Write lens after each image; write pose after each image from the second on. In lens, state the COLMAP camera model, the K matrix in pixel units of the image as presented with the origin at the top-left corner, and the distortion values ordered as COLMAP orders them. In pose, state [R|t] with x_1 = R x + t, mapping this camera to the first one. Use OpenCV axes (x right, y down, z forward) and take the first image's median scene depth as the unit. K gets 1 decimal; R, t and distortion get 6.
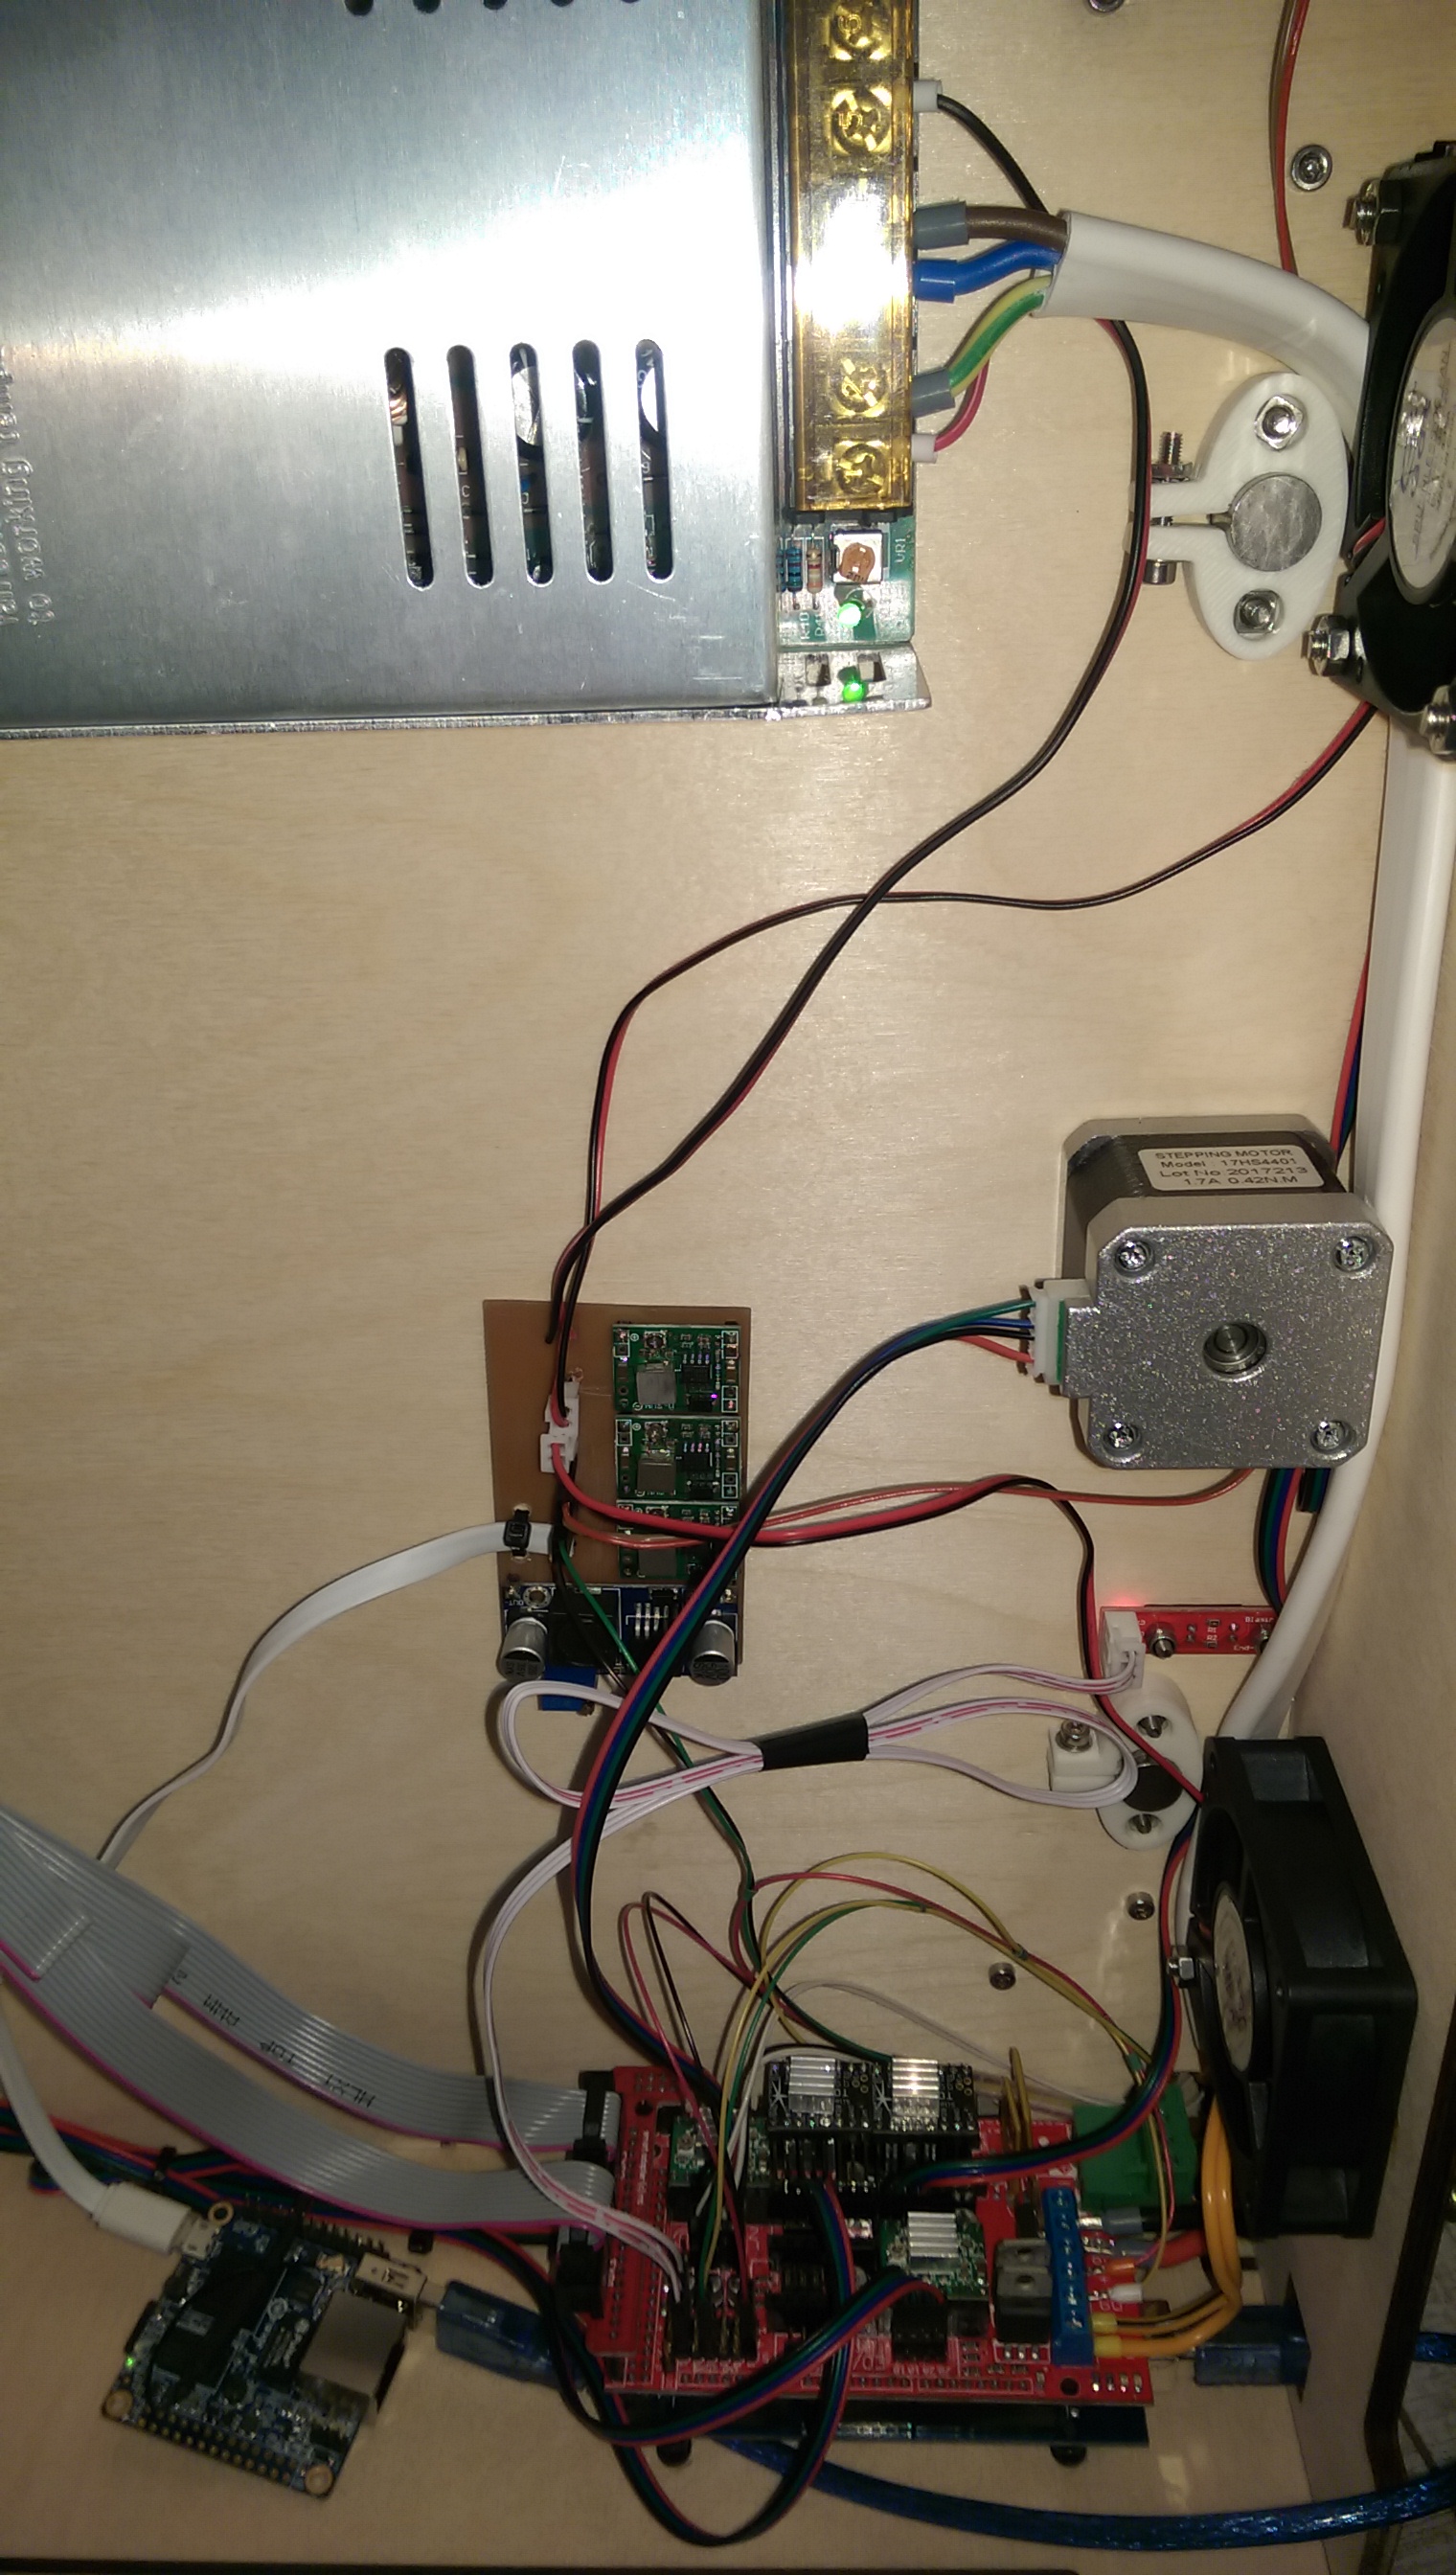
lens RADIAL K [[1868.9, 0, 734.5], [0, 1868.9, 1290.8], [0, 0, 1]] dist [0.071443, -0.108351]
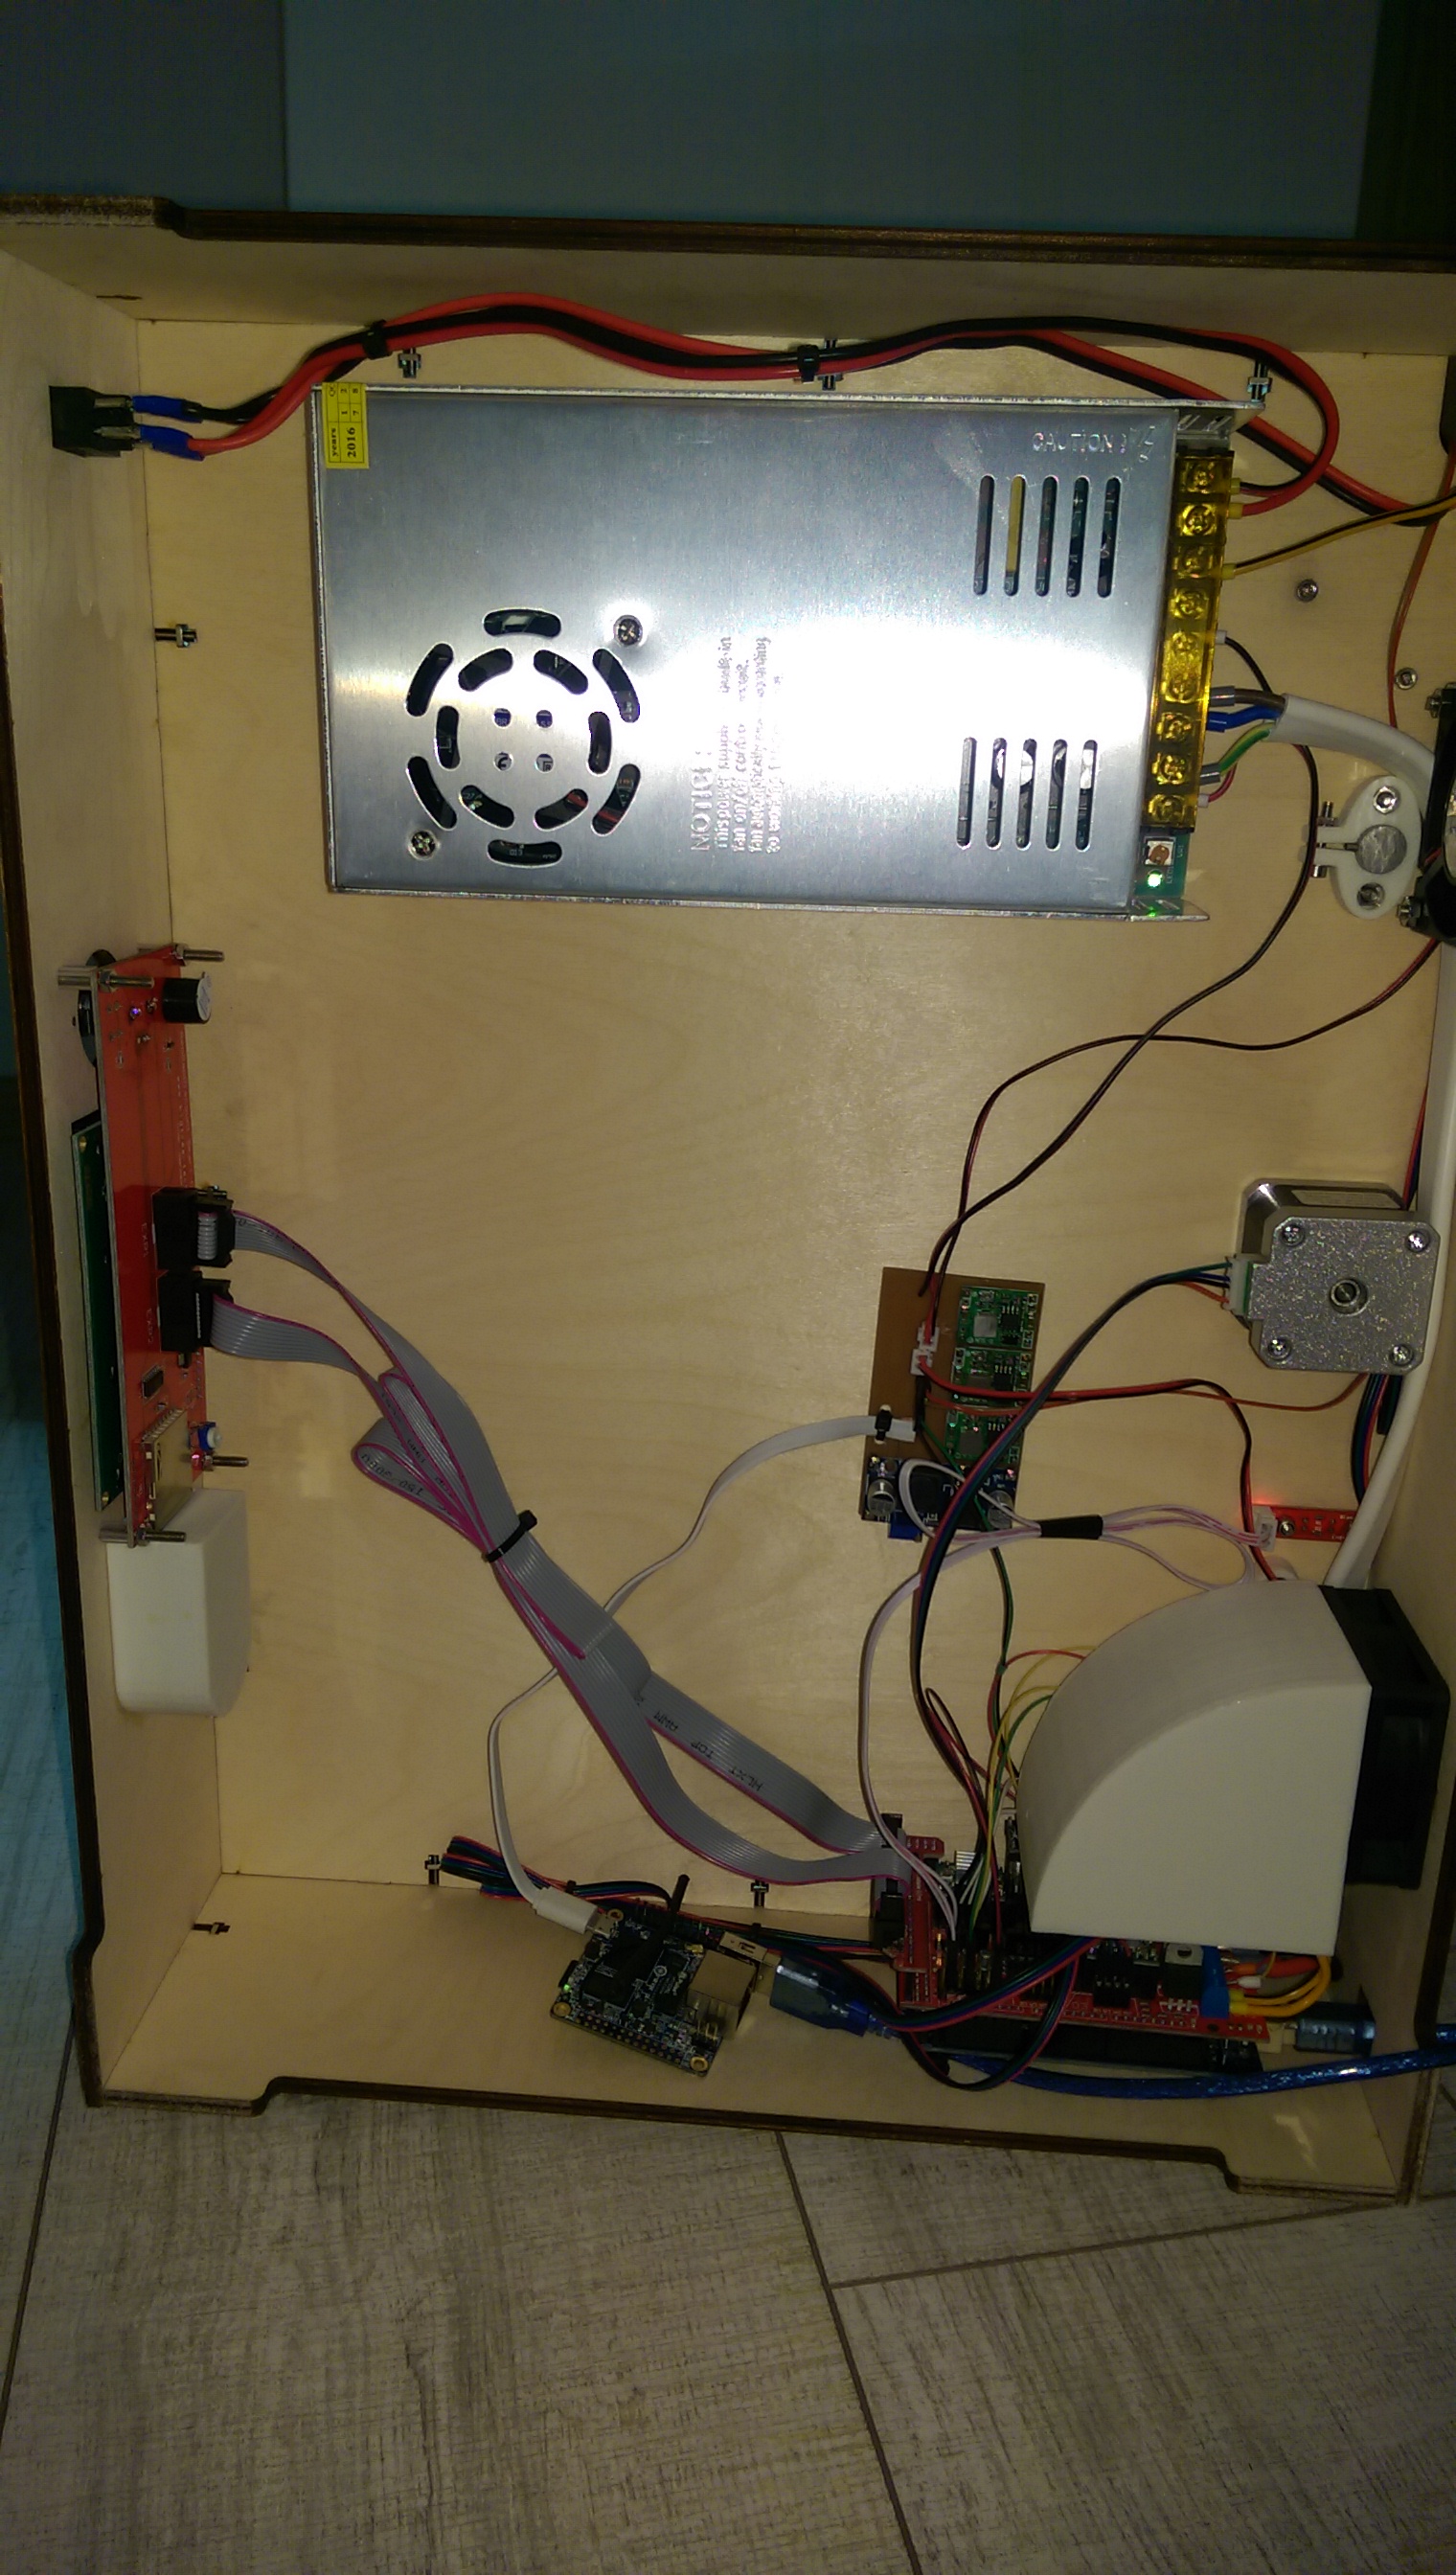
lens RADIAL K [[1868.9, 0, 734.5], [0, 1868.9, 1290.8], [0, 0, 1]] dist [0.071443, -0.108351]
pose [[0.997285, 0.071588, -0.017243, -0.249301], [-0.073465, 0.983243, -0.166840, 0.328730], [0.005010, 0.167654, 0.985833, -0.666243]]
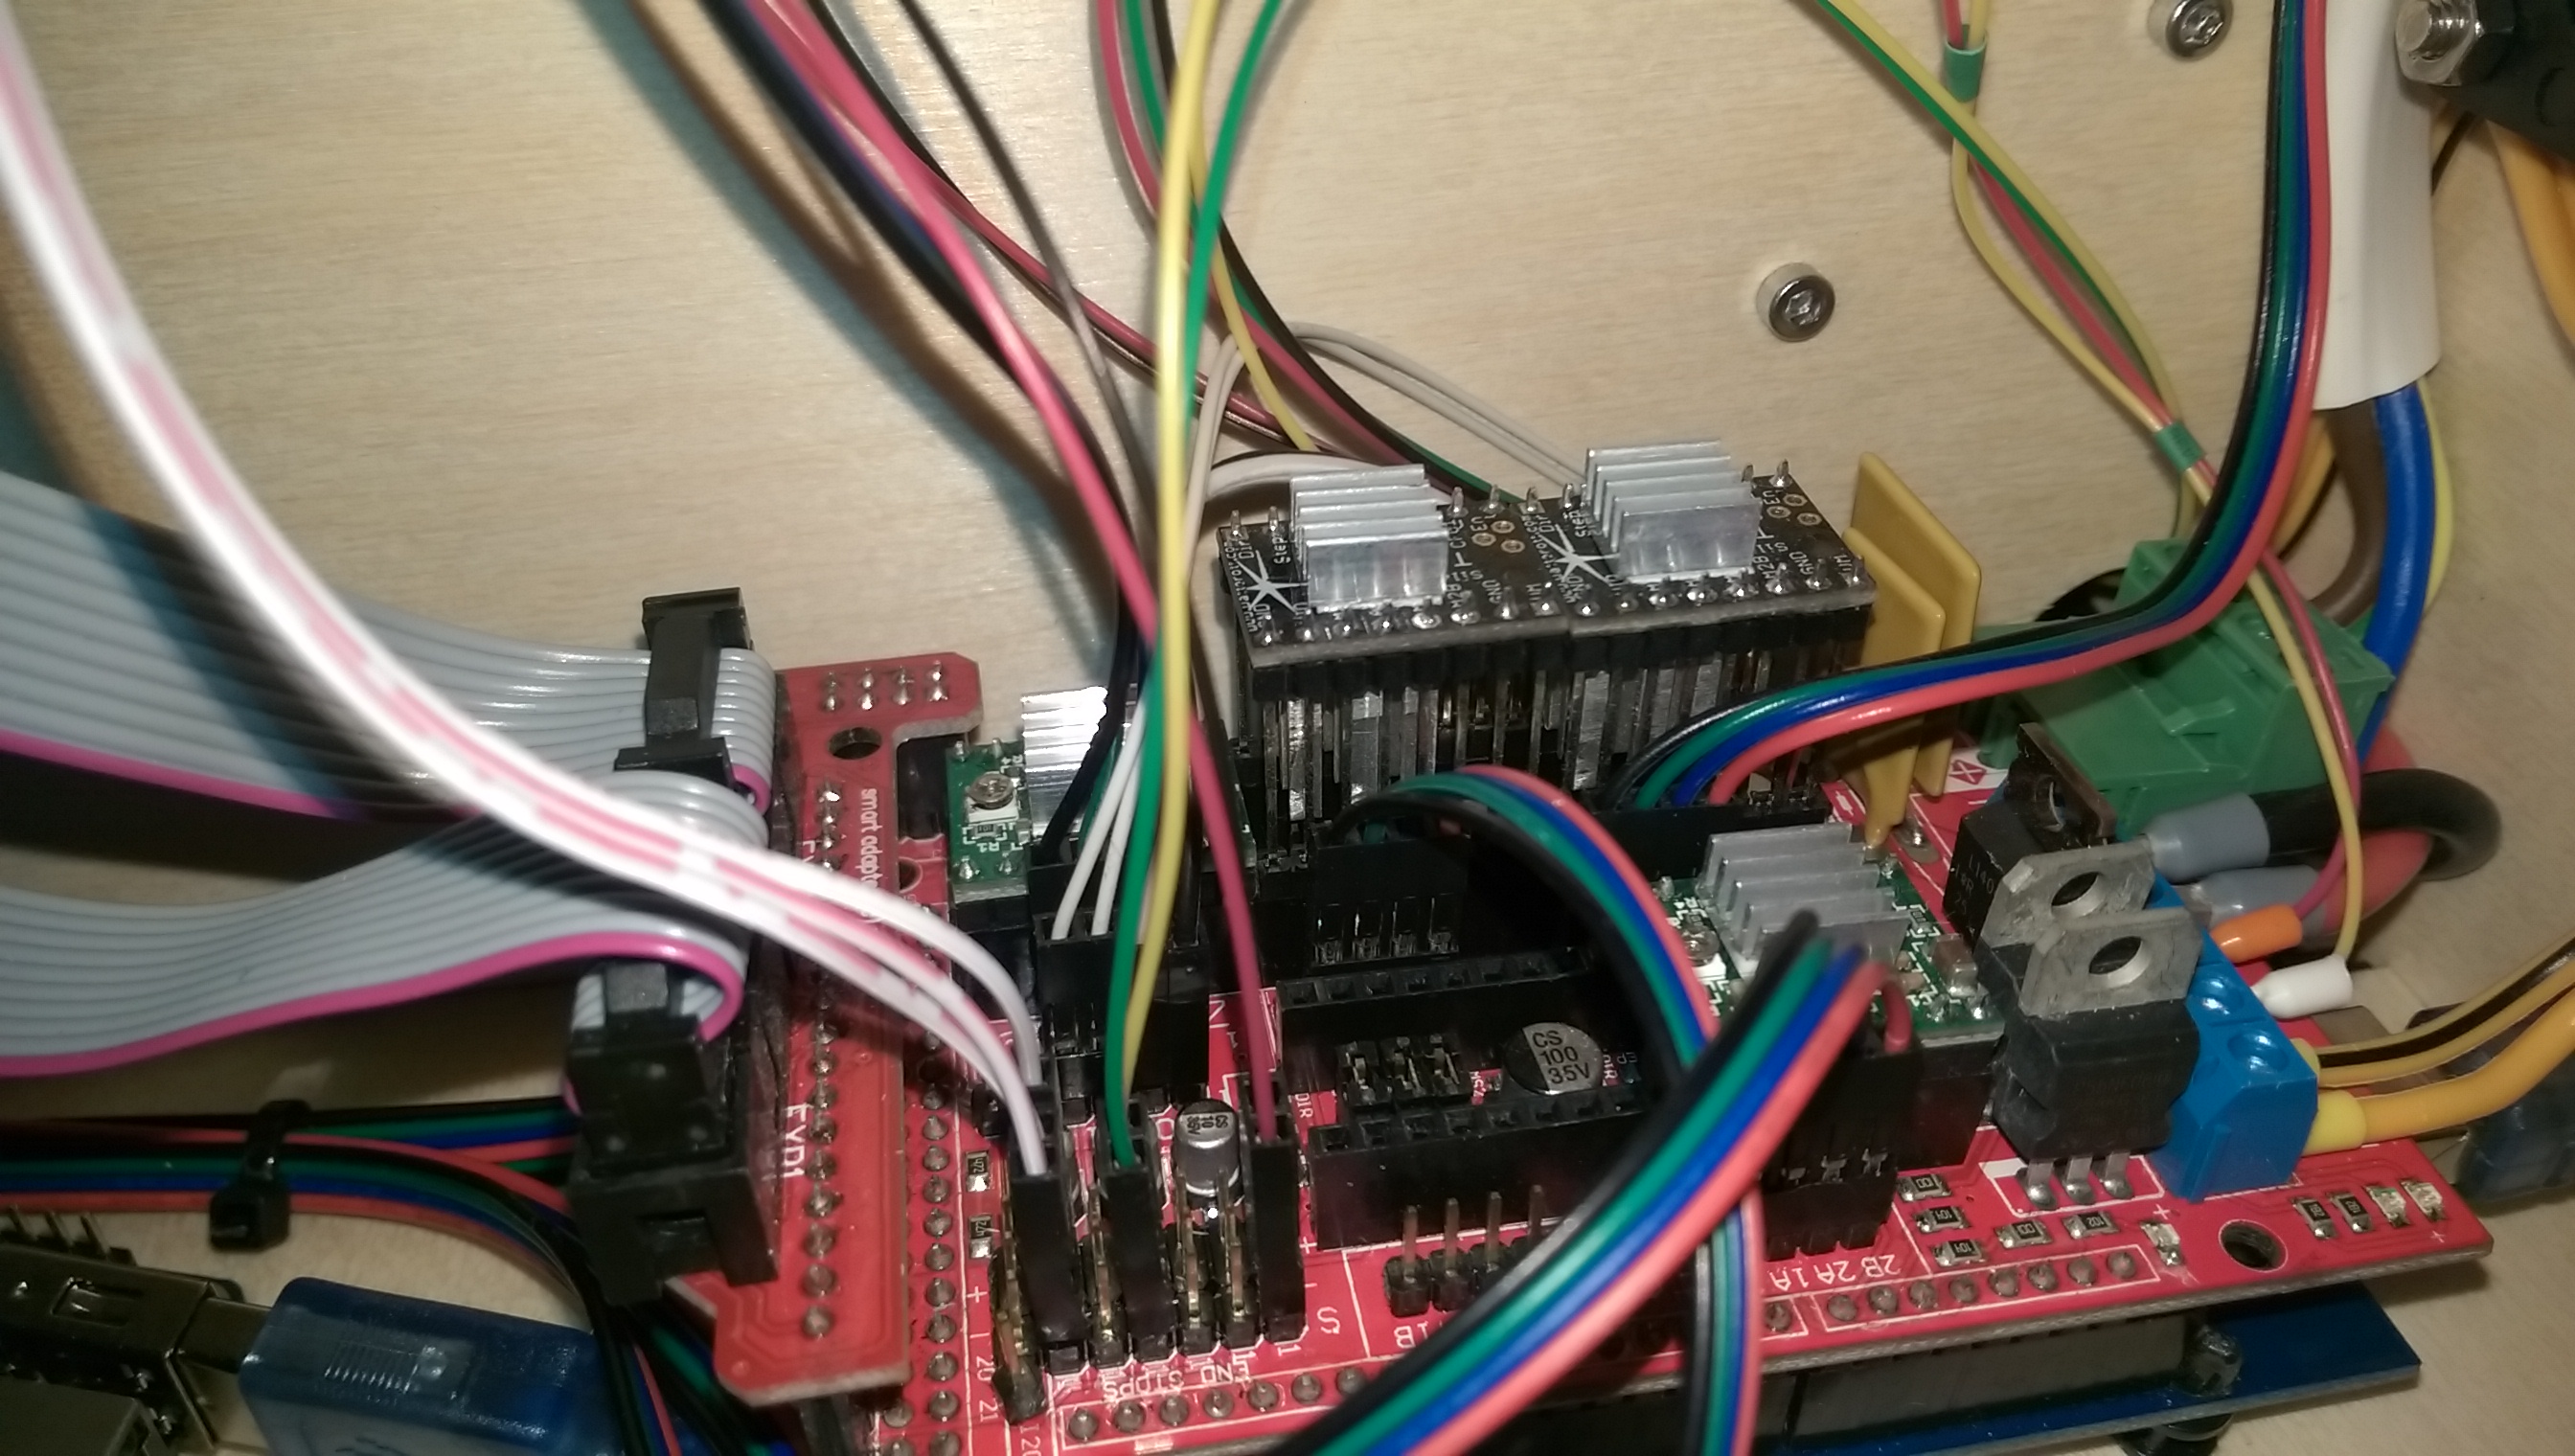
lens RADIAL K [[1821.9, 0, 1291.1], [0, 1821.9, 787.8], [0, 0, 1]] dist [0.086354, -0.123510]
pose [[0.974760, -0.103584, 0.197773, -0.048041], [0.071191, 0.983822, 0.164398, 0.504234], [-0.211602, -0.146168, 0.966364, 0.851484]]
